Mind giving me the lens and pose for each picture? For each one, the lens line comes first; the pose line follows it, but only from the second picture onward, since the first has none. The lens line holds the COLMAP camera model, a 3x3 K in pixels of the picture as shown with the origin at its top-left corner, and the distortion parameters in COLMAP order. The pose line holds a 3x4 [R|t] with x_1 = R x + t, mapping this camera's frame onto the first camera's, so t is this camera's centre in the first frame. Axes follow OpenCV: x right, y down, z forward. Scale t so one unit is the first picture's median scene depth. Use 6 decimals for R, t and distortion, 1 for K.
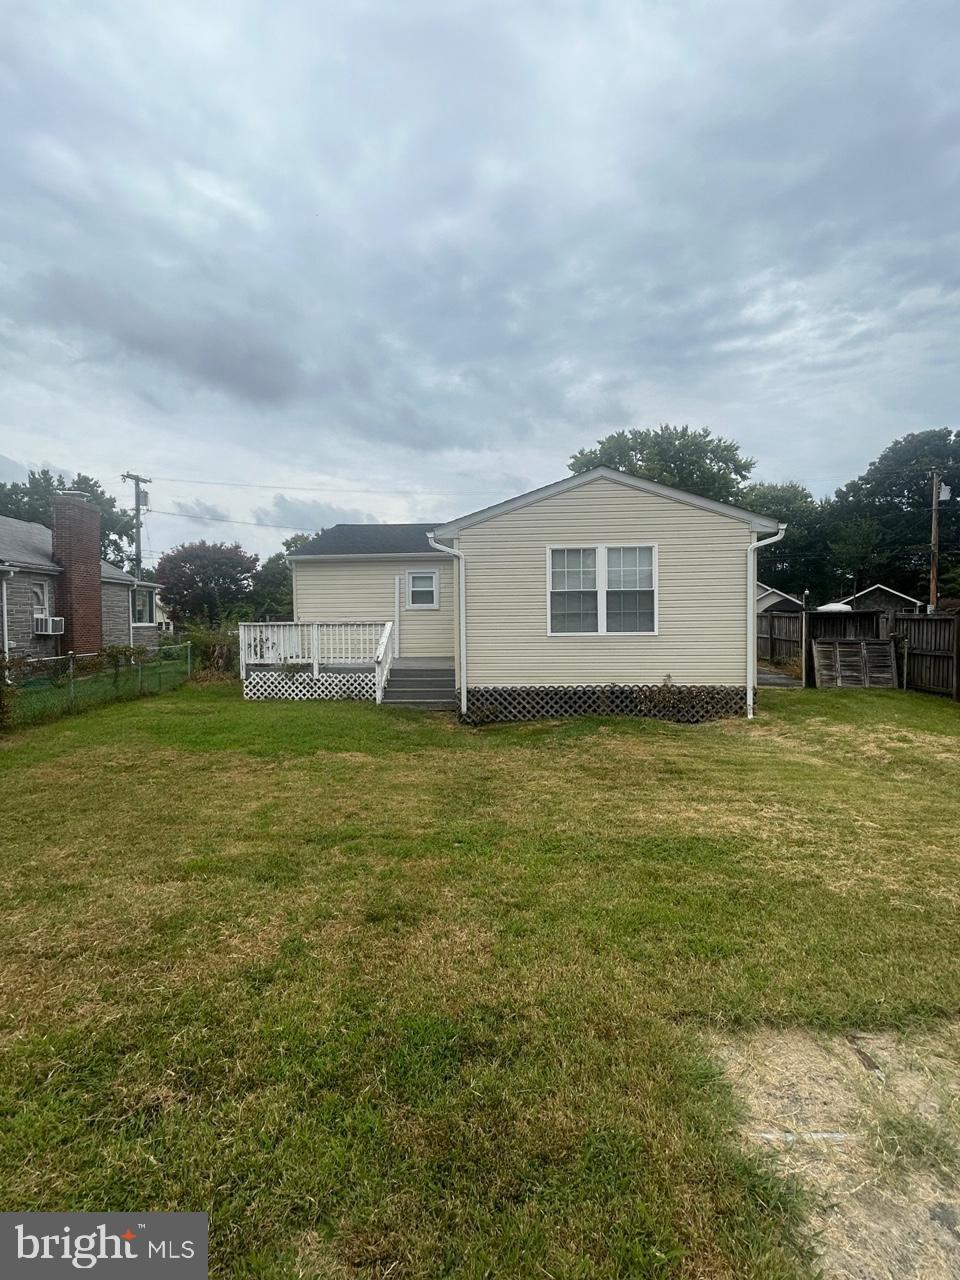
lens RADIAL K [[638.4, 0, 477.1], [0, 638.4, 643.3], [0, 0, 1]] dist [-0.007386, 0.003528]
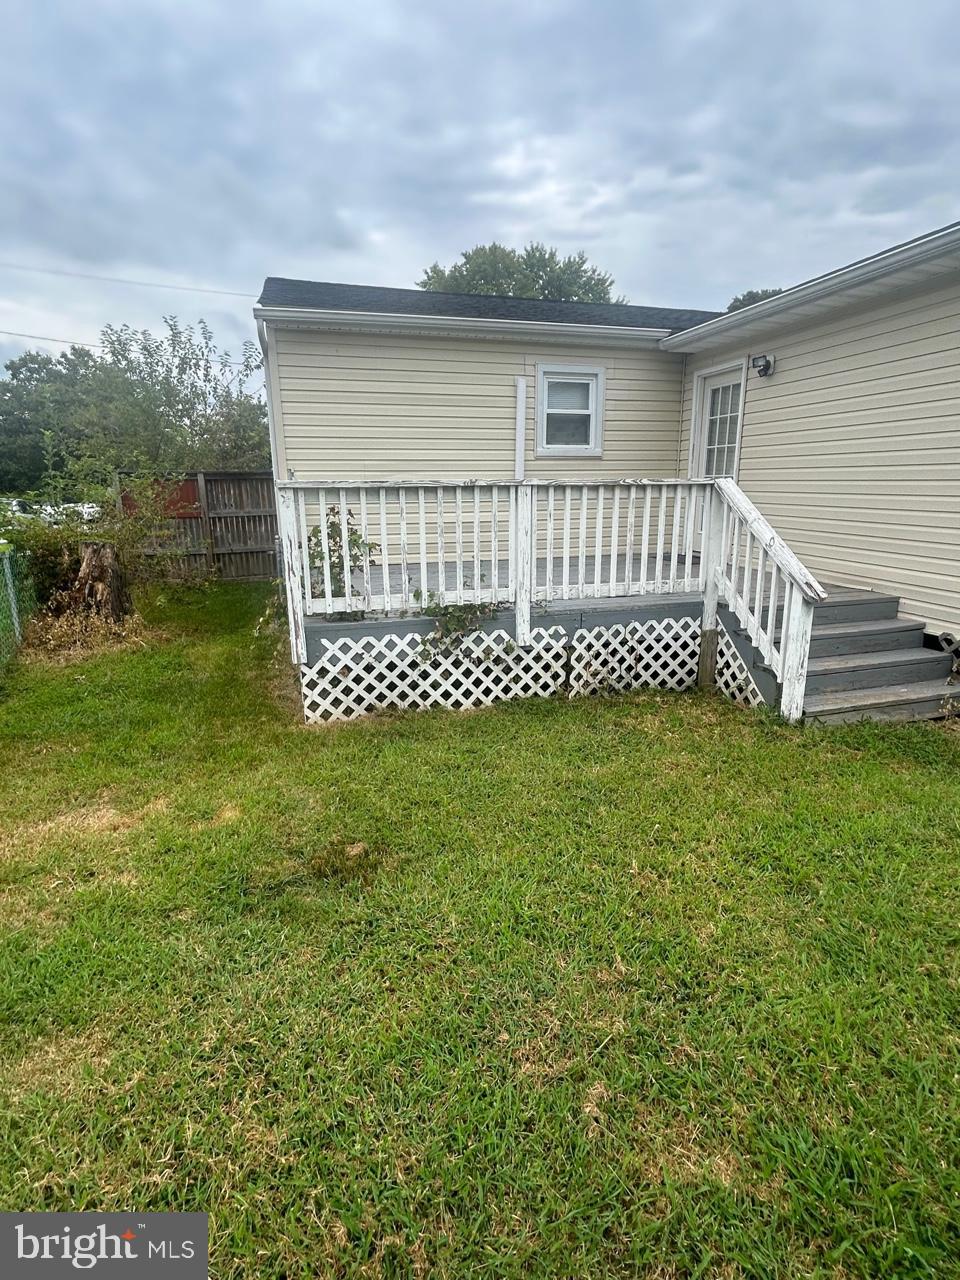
lens RADIAL K [[638.4, 0, 480.5], [0, 638.4, 632.4], [0, 0, 1]] dist [-0.007386, 0.003528]
pose [[0.931711, -0.077925, 0.354743, -0.395857], [0.011119, 0.982374, 0.186593, -0.016550], [-0.363030, -0.169906, 0.916155, 0.685062]]
